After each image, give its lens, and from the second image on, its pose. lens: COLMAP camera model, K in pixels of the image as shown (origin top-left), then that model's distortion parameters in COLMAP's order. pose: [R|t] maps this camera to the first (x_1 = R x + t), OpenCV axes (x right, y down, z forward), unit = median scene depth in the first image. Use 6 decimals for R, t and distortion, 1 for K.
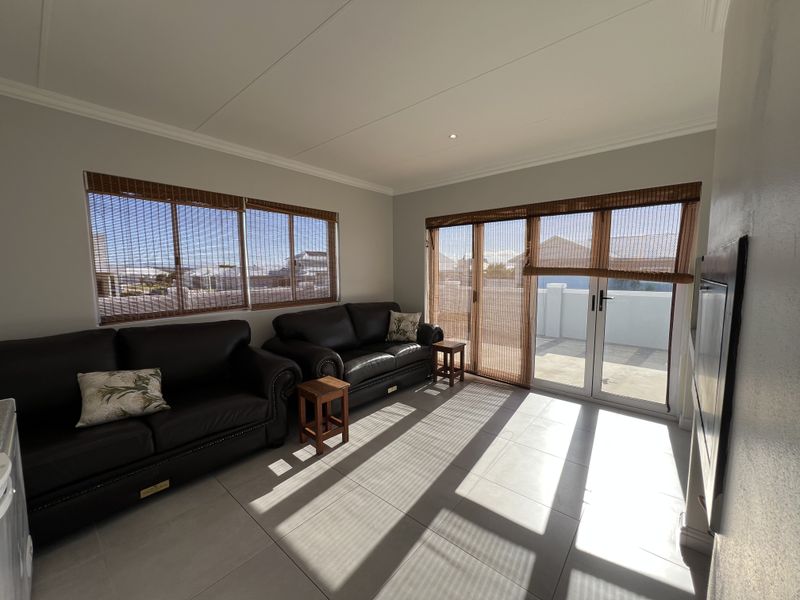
lens RADIAL K [[319.8, 0, 400.0], [0, 319.8, 300.0], [0, 0, 1]] dist [-0.000528, -0.000143]
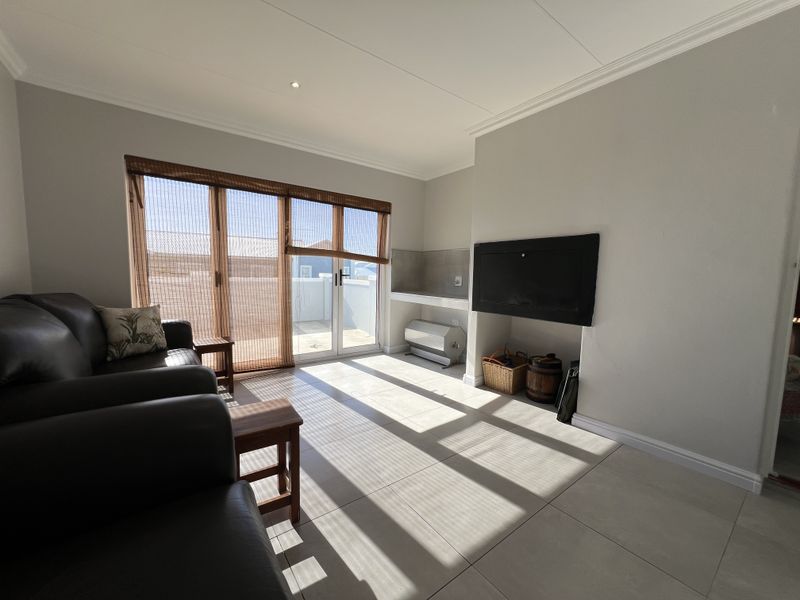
lens RADIAL K [[319.8, 0, 400.0], [0, 319.8, 300.0], [0, 0, 1]] dist [-0.000528, -0.000143]
pose [[0.224507, -0.072822, 0.971748, -0.590678], [0.068840, 0.995898, 0.058727, 0.035007], [-0.972038, 0.053711, 0.228599, 0.500316]]
